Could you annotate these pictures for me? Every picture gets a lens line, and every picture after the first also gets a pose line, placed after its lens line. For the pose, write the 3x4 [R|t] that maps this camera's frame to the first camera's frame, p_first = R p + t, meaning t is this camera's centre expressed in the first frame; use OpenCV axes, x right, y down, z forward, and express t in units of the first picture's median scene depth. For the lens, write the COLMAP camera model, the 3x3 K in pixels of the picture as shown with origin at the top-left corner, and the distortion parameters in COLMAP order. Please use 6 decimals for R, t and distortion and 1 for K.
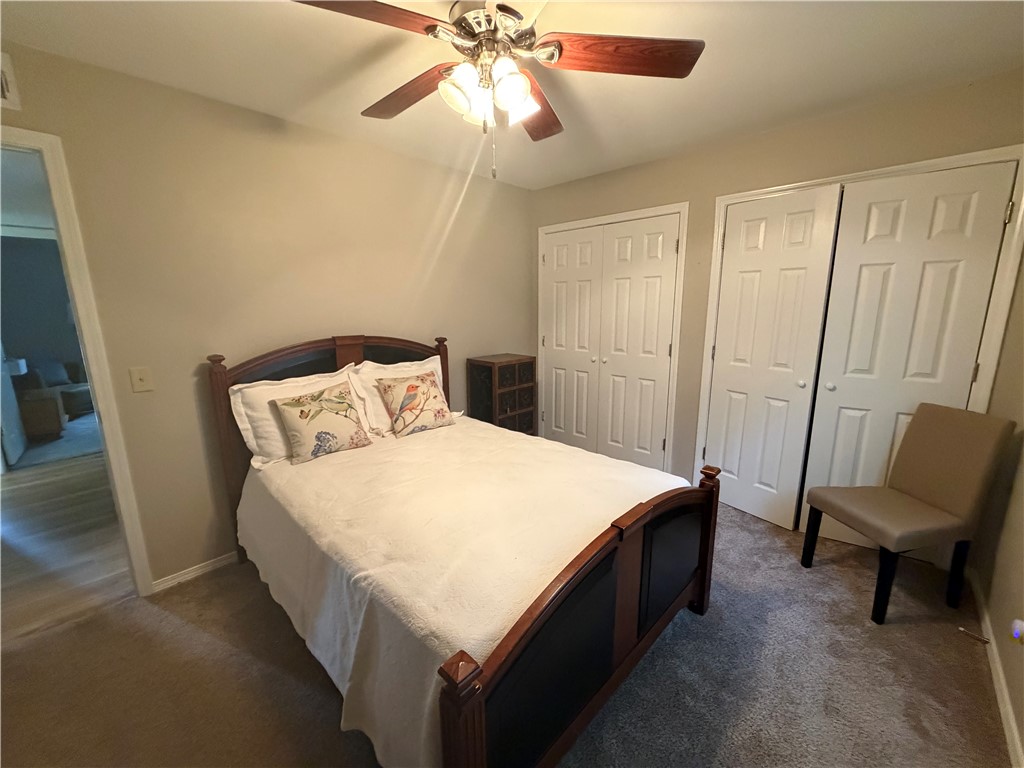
lens RADIAL K [[407.6, 0, 513.9], [0, 407.6, 386.0], [0, 0, 1]] dist [0.000942, 0.000211]
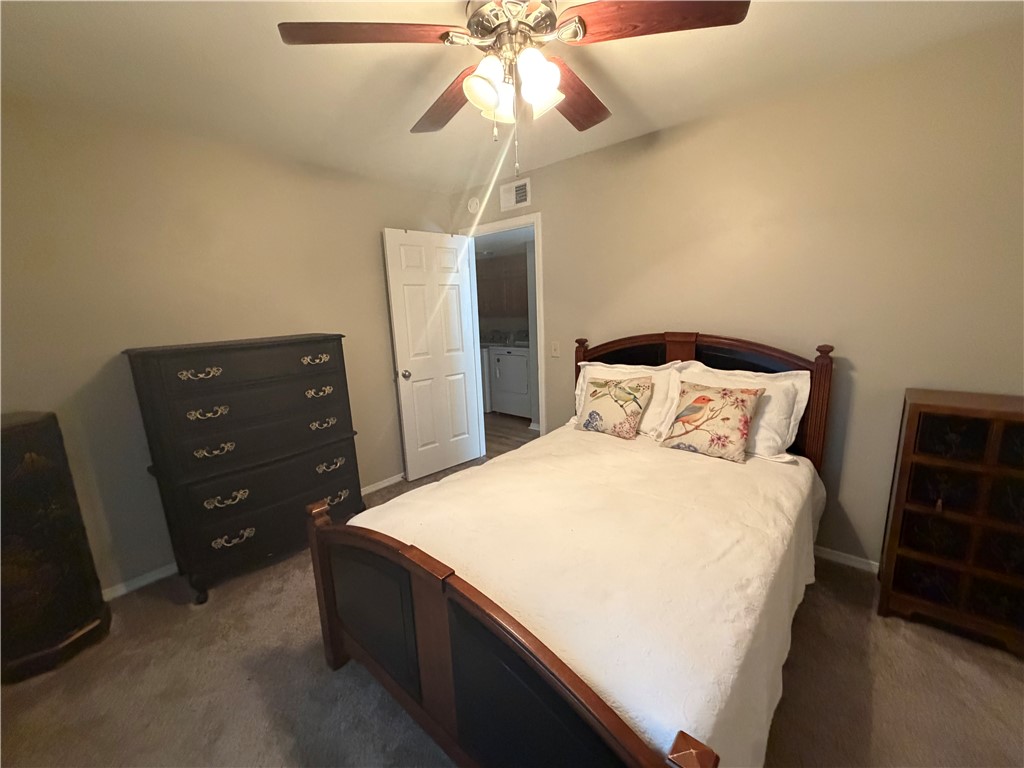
lens RADIAL K [[407.6, 0, 511.1], [0, 407.6, 387.9], [0, 0, 1]] dist [0.000942, 0.000211]
pose [[0.047870, 0.200113, -0.978603, 0.541422], [-0.159569, 0.968675, 0.190278, -0.114546], [0.986025, 0.147046, 0.078303, 0.543300]]
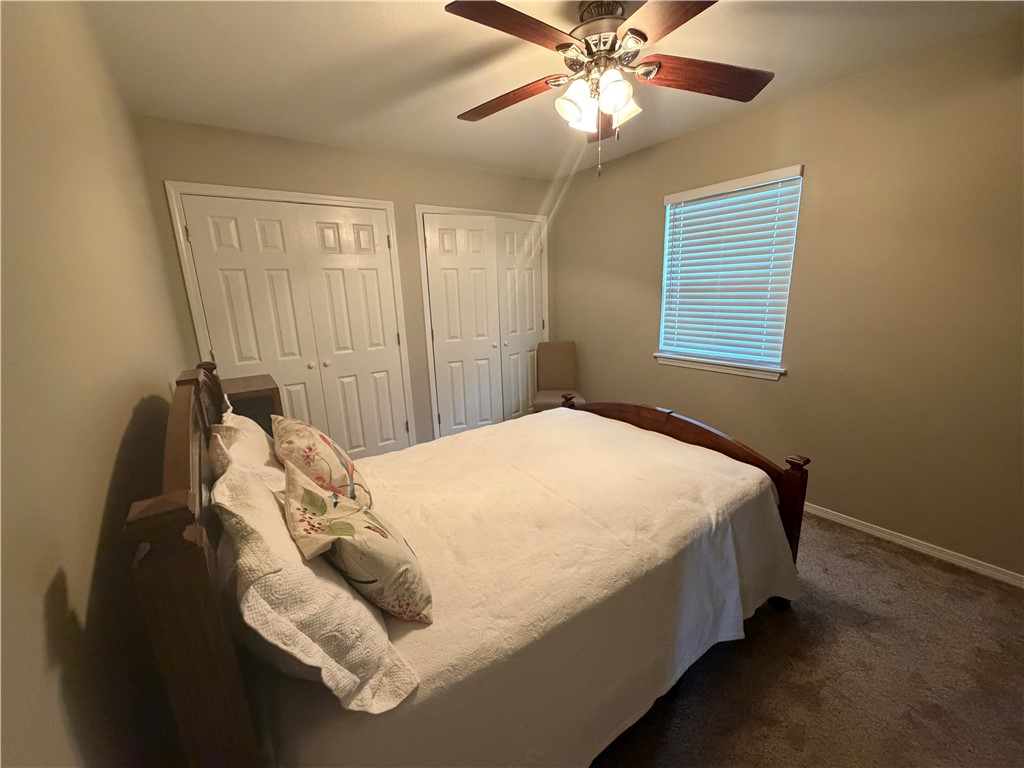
lens RADIAL K [[407.6, 0, 507.8], [0, 407.6, 384.5], [0, 0, 1]] dist [0.000942, 0.000211]
pose [[0.193332, -0.219901, 0.956173, -0.723967], [0.227481, 0.958050, 0.174337, -0.111275], [-0.954398, 0.183806, 0.235244, 0.584344]]
